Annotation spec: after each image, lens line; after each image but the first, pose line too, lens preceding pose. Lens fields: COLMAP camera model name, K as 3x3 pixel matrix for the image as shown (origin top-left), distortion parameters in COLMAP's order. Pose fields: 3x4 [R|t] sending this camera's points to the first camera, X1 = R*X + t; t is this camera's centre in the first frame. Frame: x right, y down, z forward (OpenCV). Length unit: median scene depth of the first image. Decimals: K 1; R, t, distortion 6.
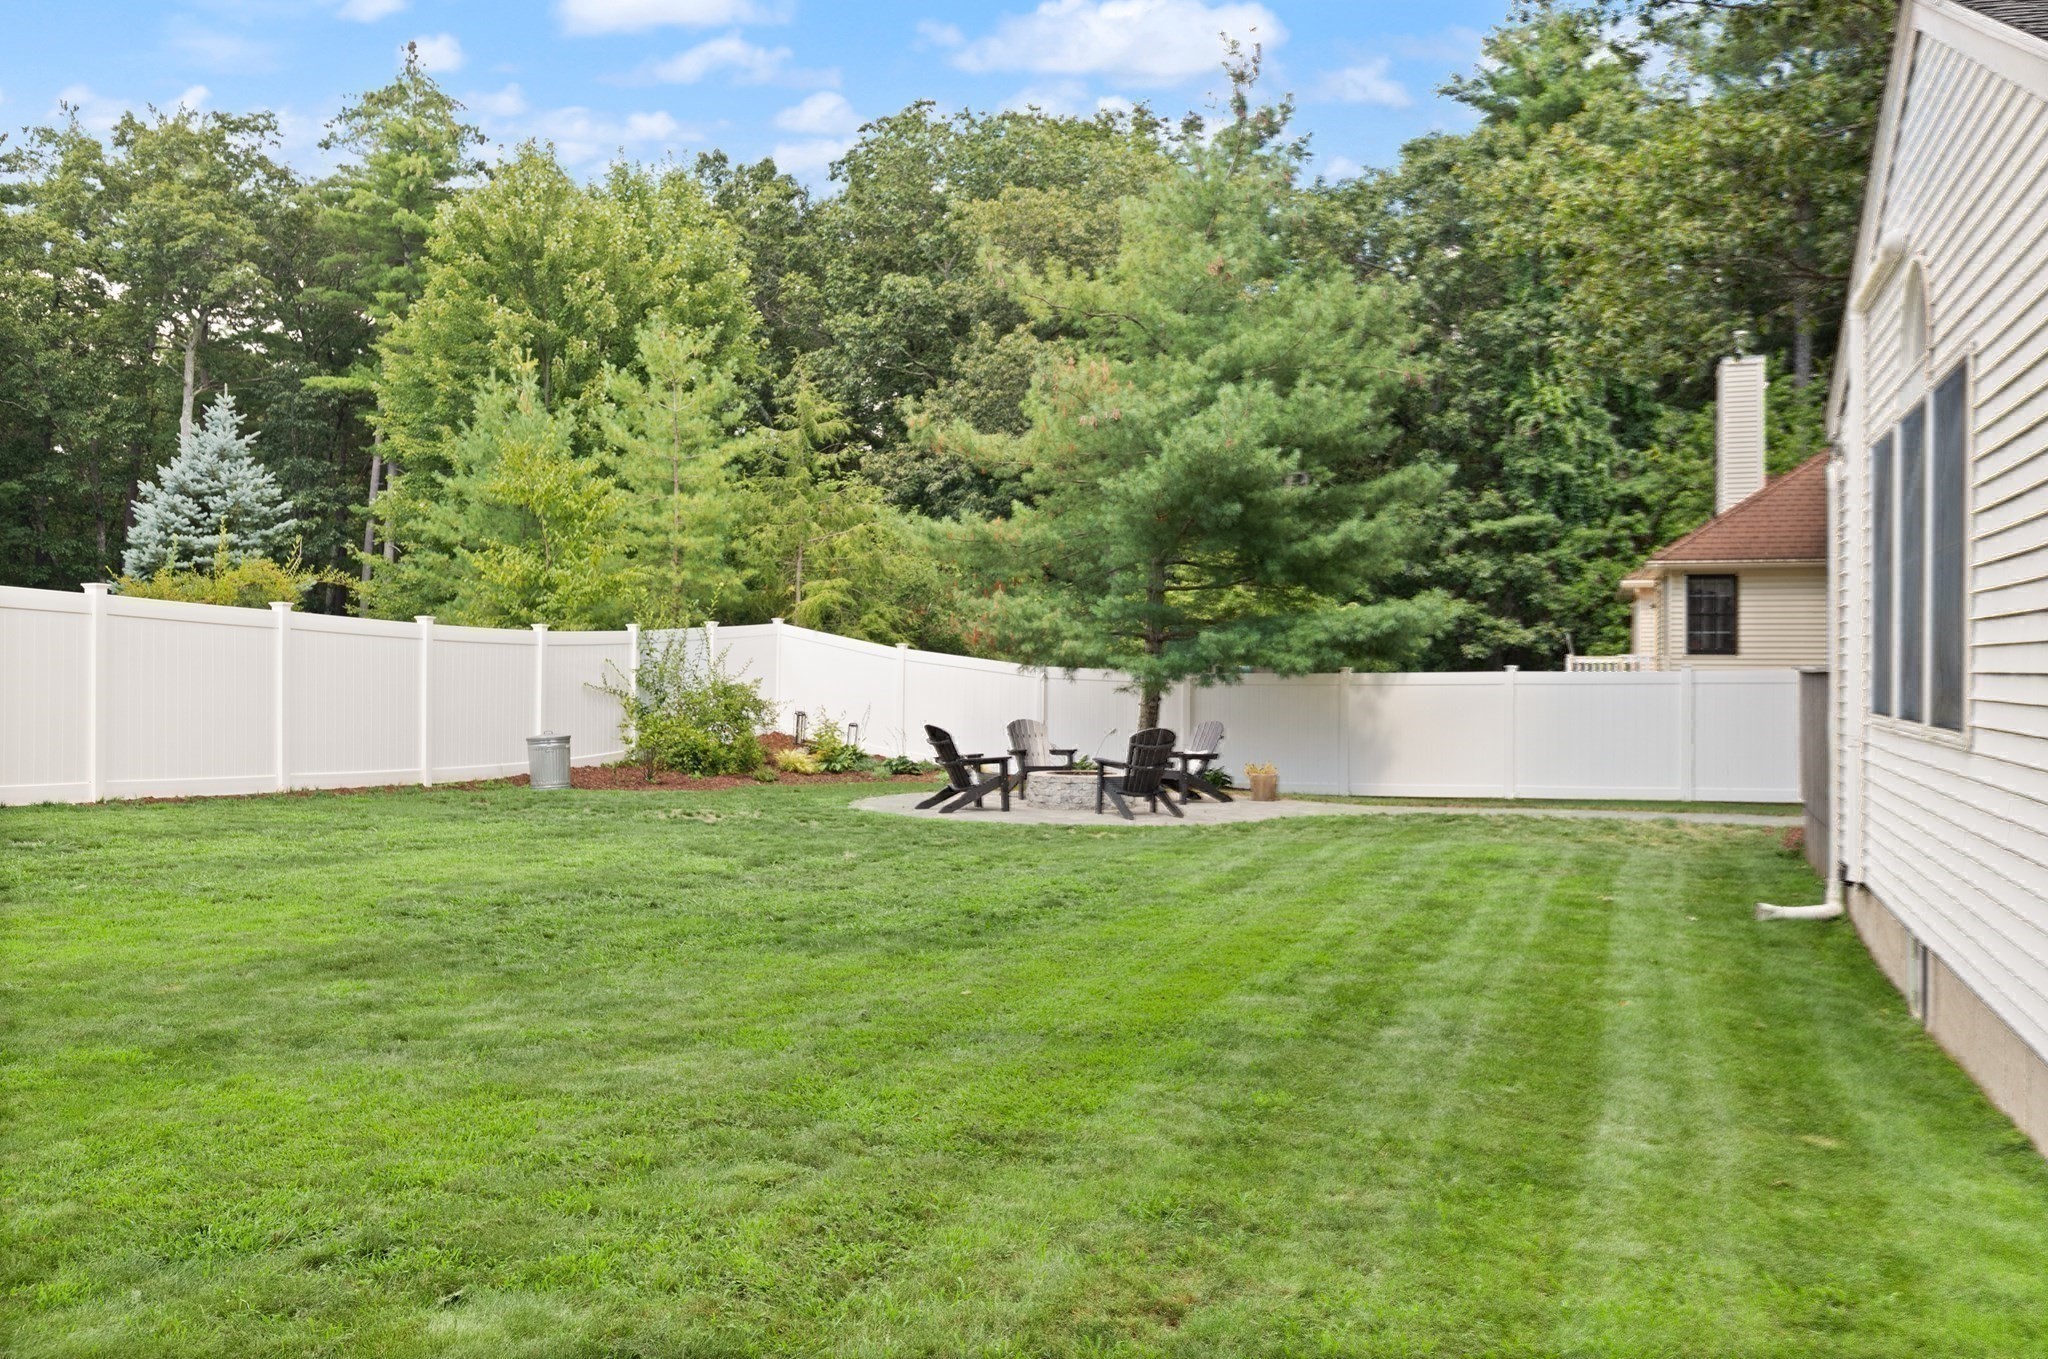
lens RADIAL K [[1790.1, 0, 1024.0], [0, 1790.1, 679.5], [0, 0, 1]] dist [0.004258, 0.001869]
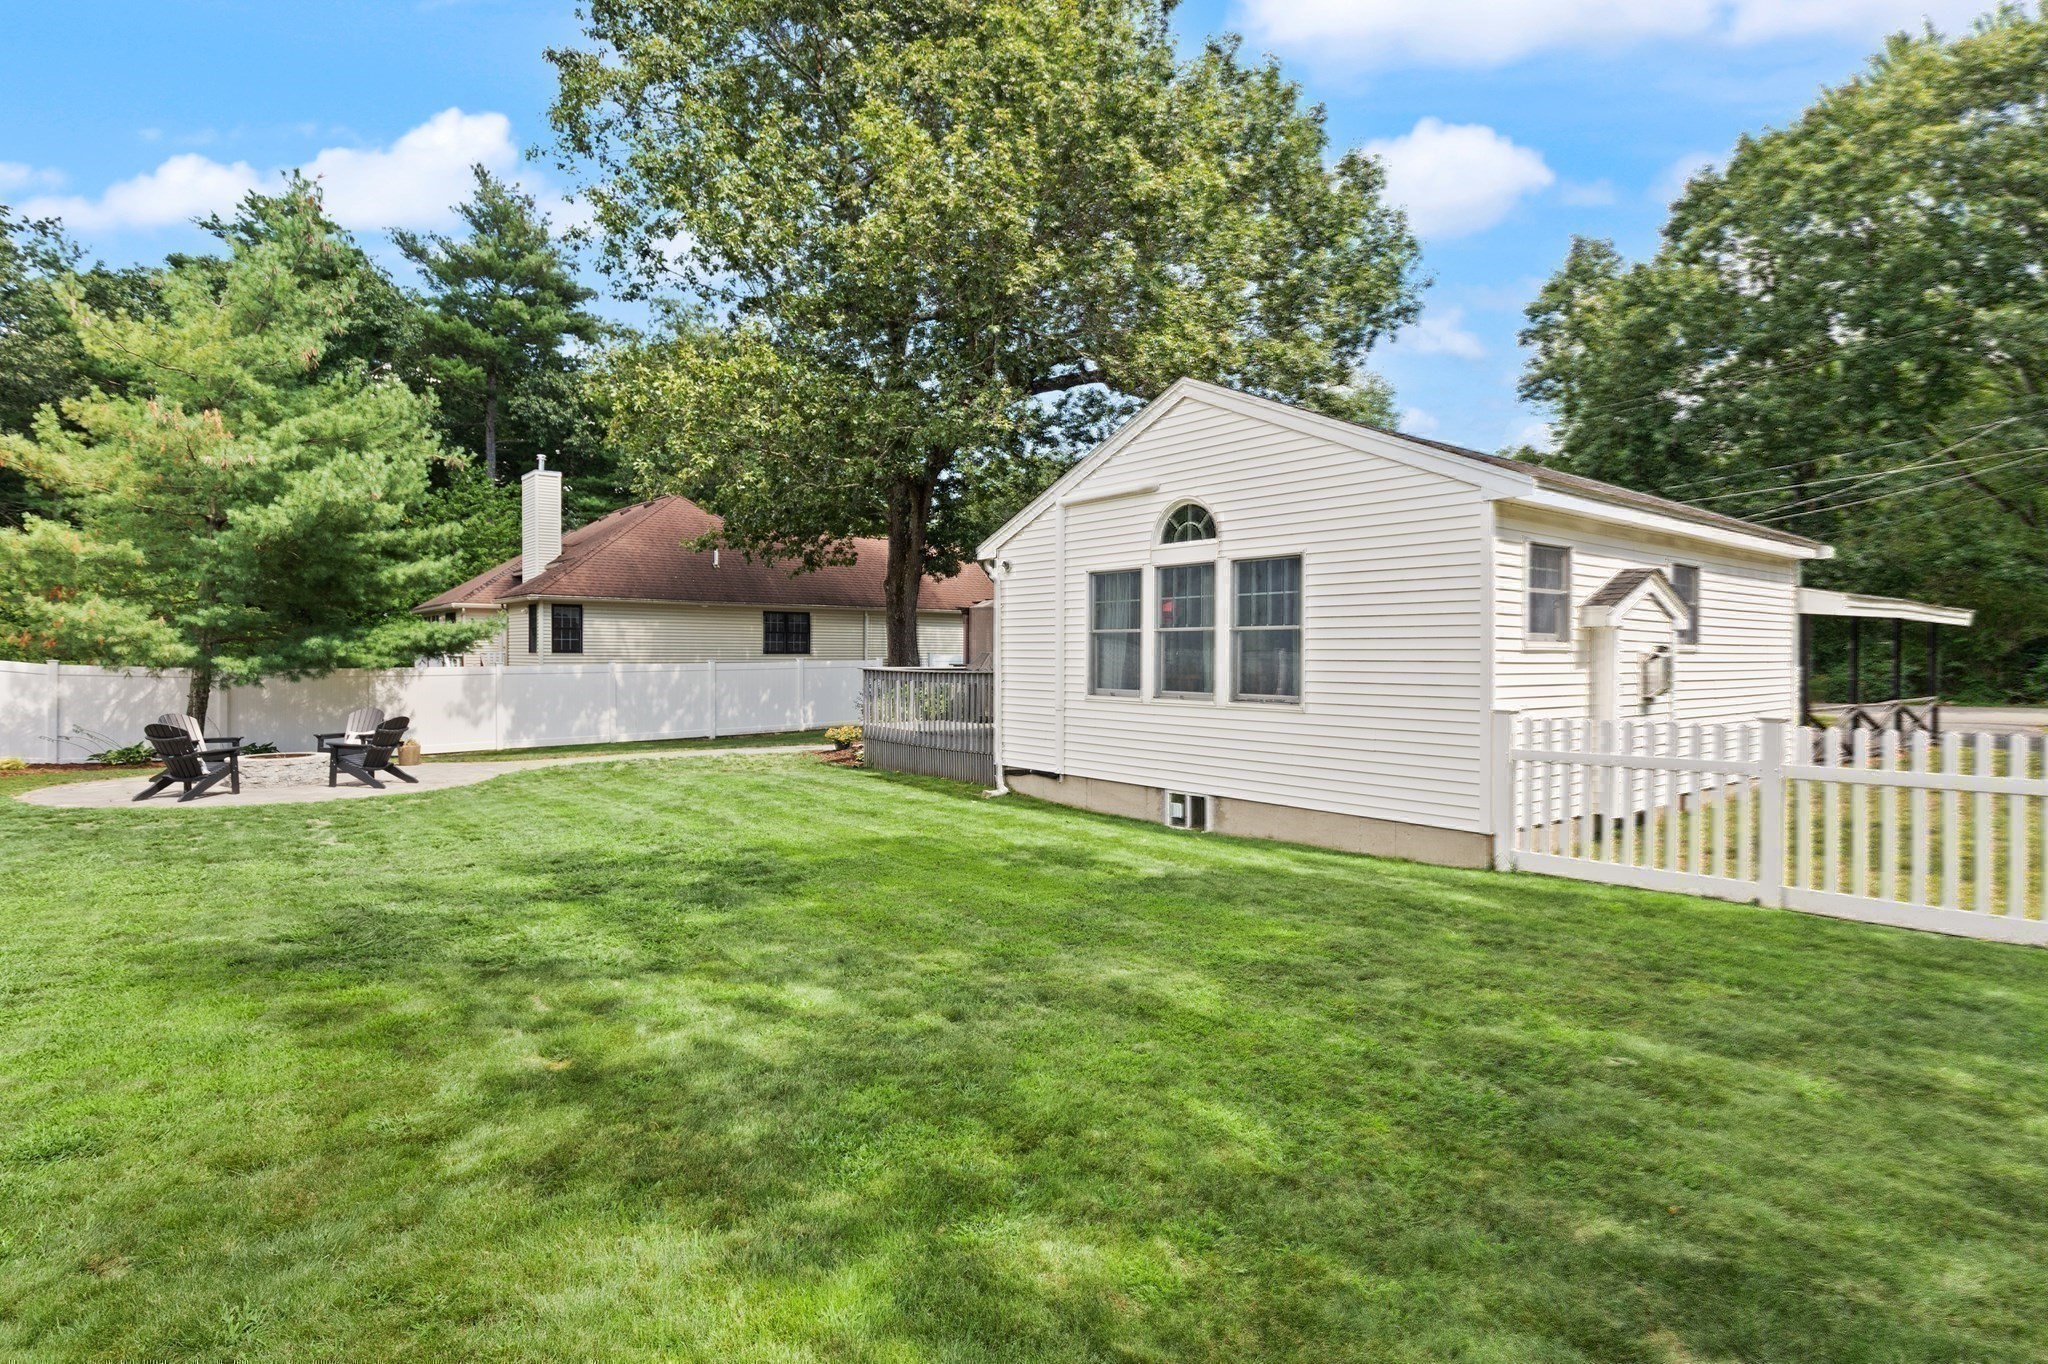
lens RADIAL K [[1058.6, 0, 1026.7], [0, 1058.6, 659.6], [0, 0, 1]] dist [0.001374, 0.000391]
pose [[0.533837, -0.005610, 0.845569, -0.266795], [0.005052, 0.999981, 0.003444, -0.011514], [-0.845572, 0.002433, 0.533856, 0.158815]]
